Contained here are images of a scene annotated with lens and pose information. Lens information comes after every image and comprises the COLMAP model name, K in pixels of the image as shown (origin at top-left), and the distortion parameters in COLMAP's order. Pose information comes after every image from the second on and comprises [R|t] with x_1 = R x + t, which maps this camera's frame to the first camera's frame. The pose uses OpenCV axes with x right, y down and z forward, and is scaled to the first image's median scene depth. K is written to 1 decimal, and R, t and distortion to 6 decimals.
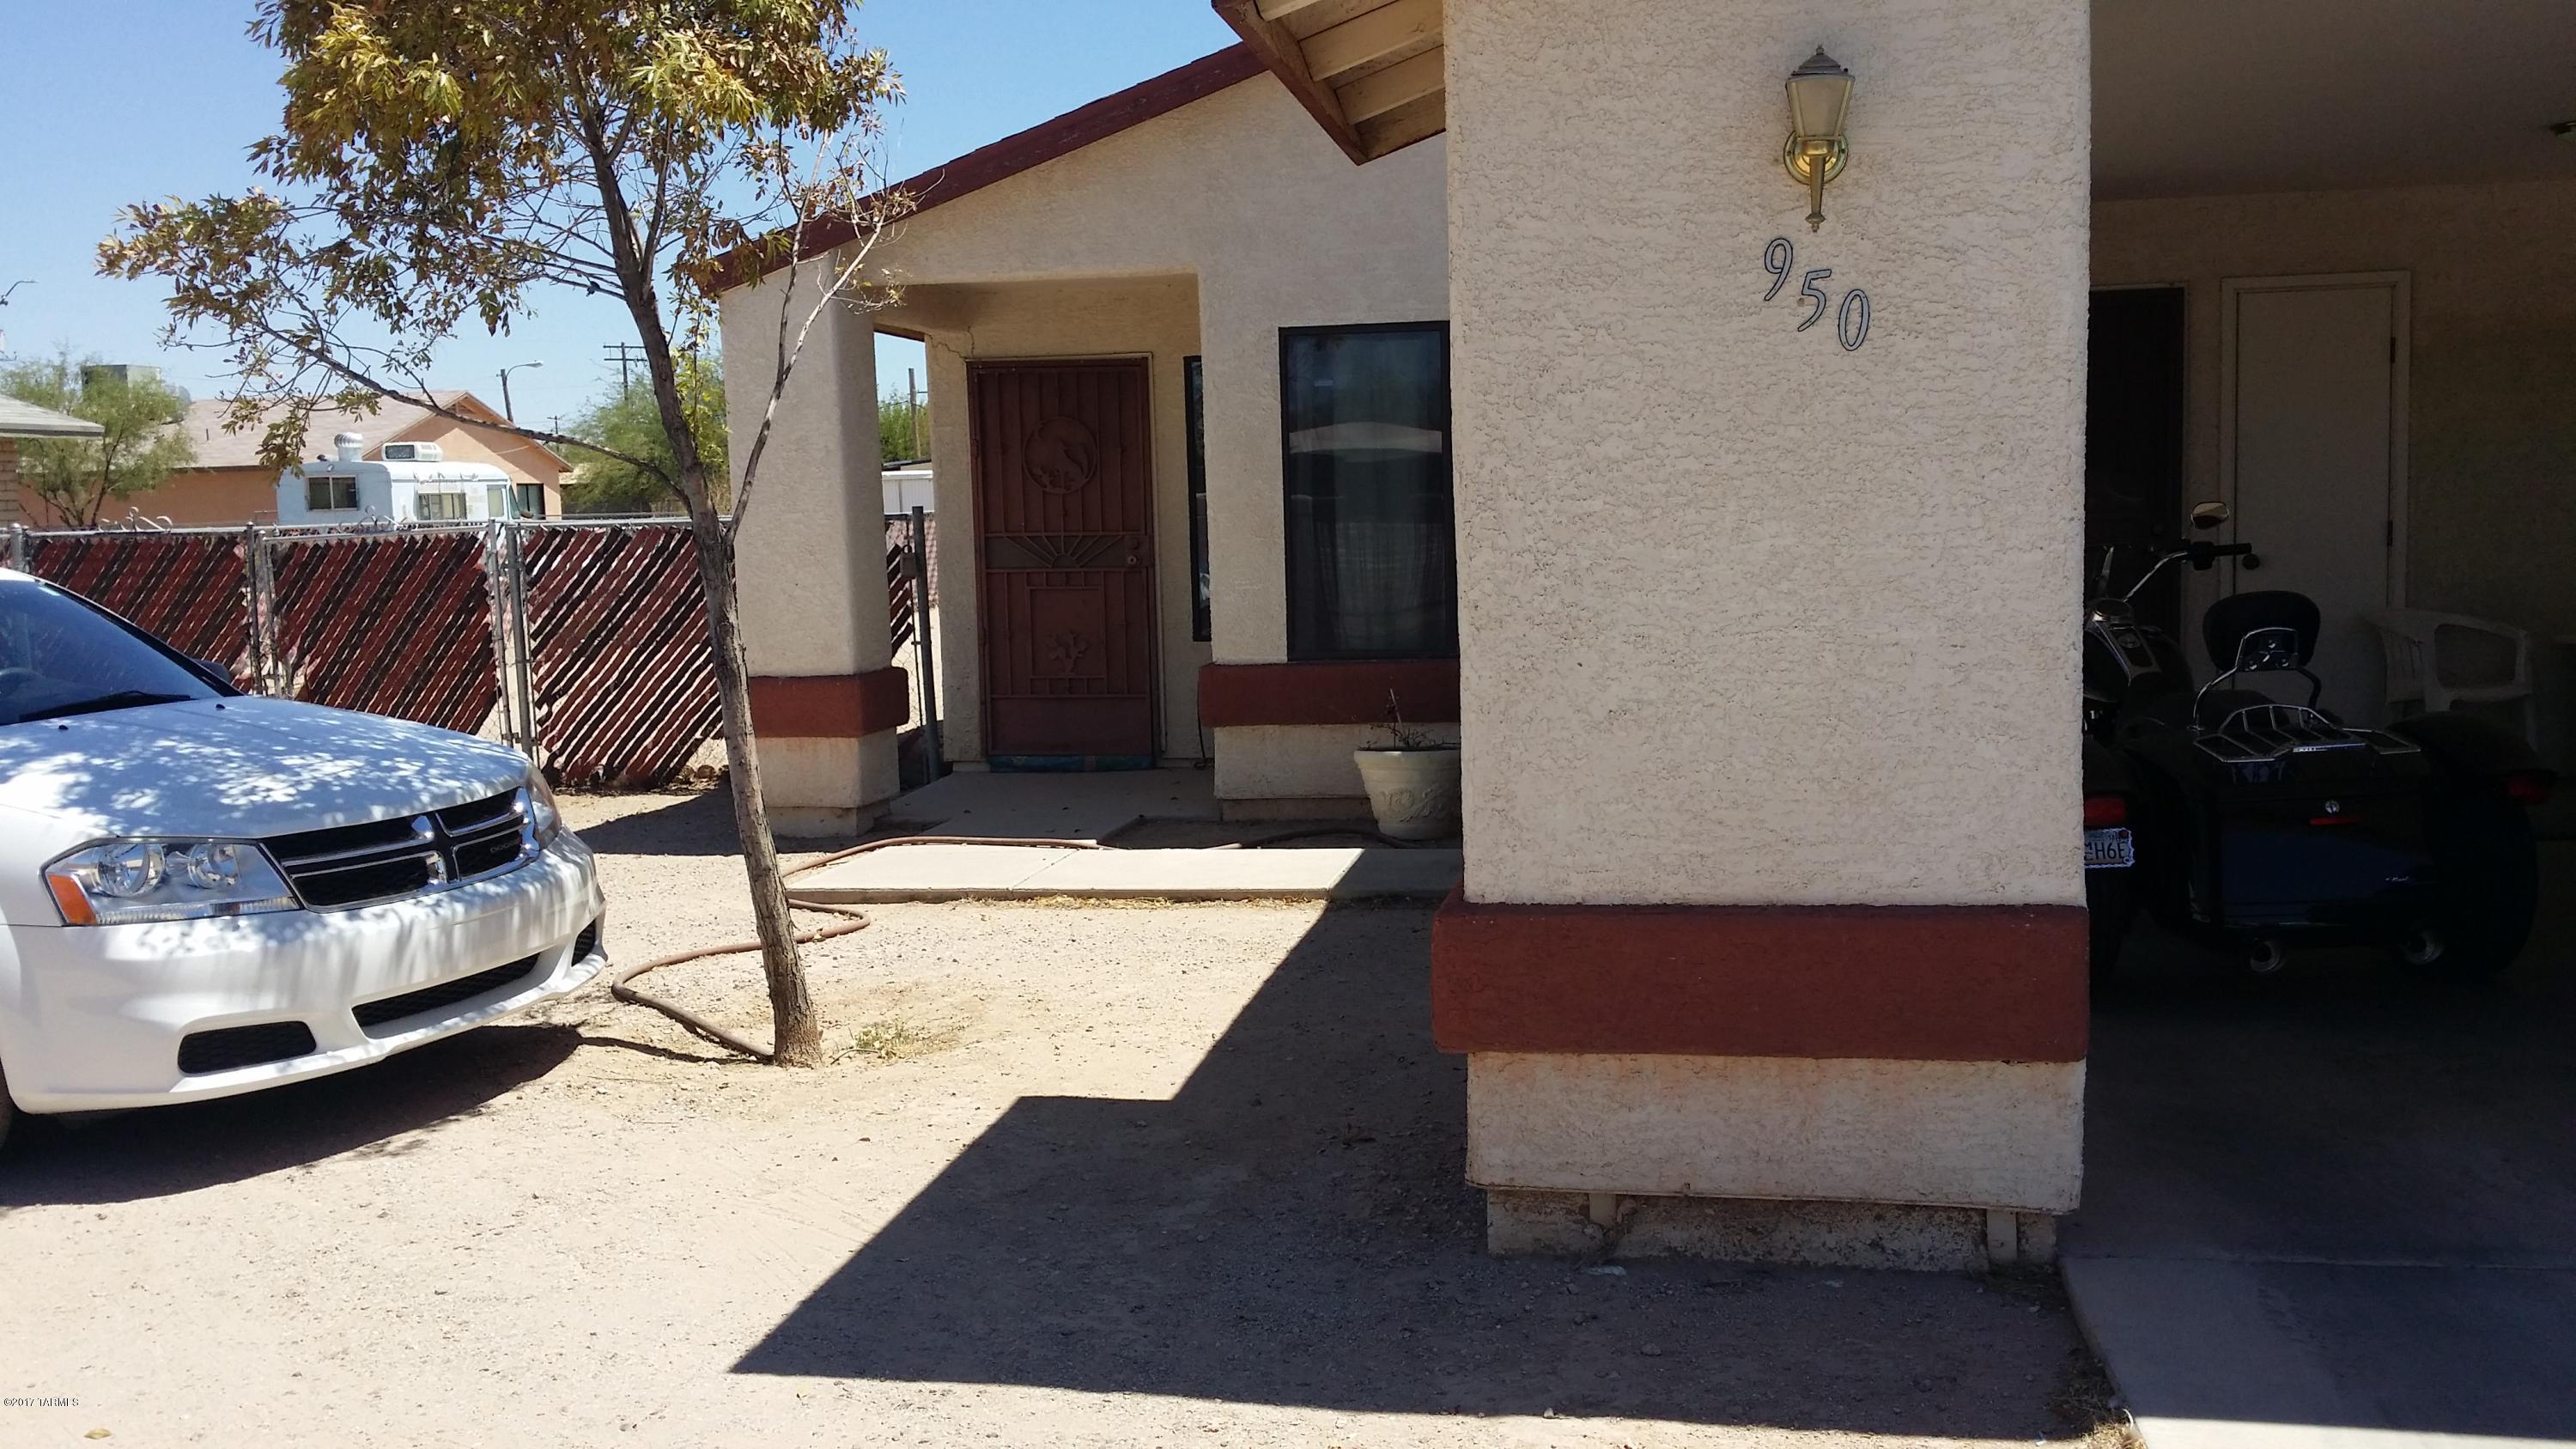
lens RADIAL K [[2270.2, 0, 1290.8], [0, 2270.2, 715.1], [0, 0, 1]] dist [0.046675, 0.002814]
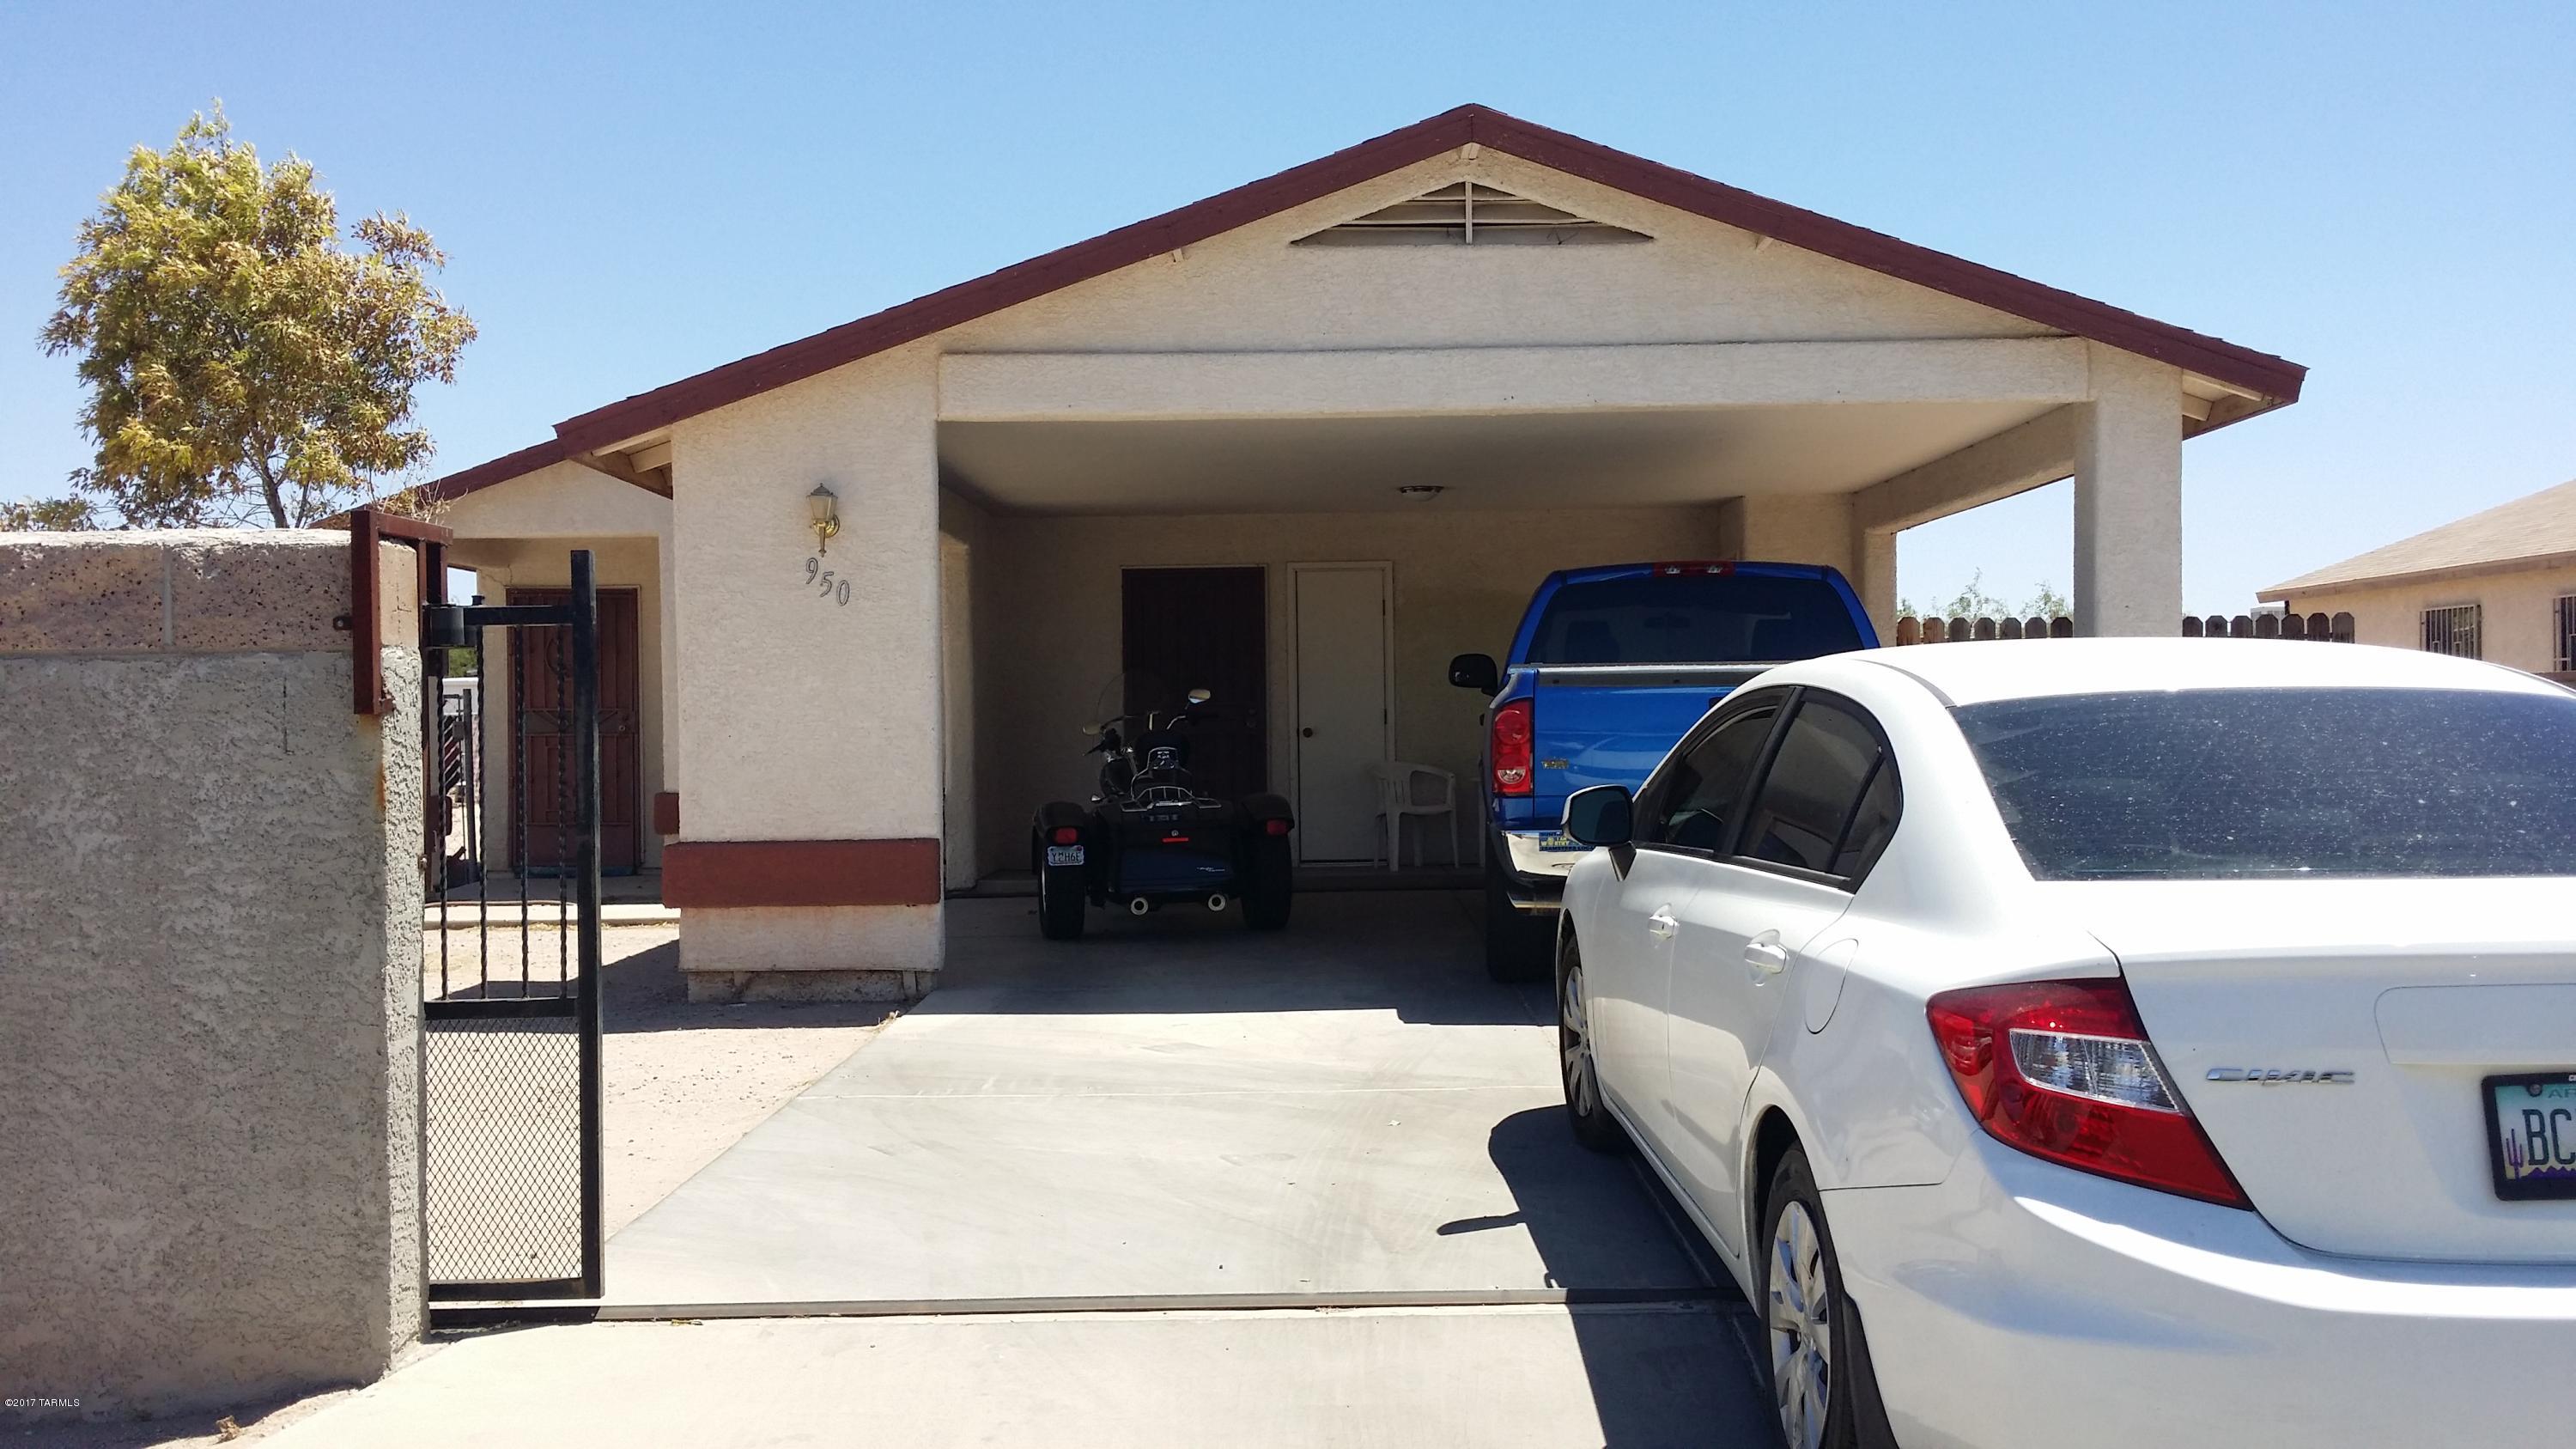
lens RADIAL K [[2270.2, 0, 1290.8], [0, 2270.2, 715.1], [0, 0, 1]] dist [0.046675, 0.002814]
pose [[0.986191, 0.016725, 0.164763, 0.304120], [-0.000439, 0.995148, -0.098388, 0.181251], [-0.165609, 0.096957, 0.981414, -1.349615]]
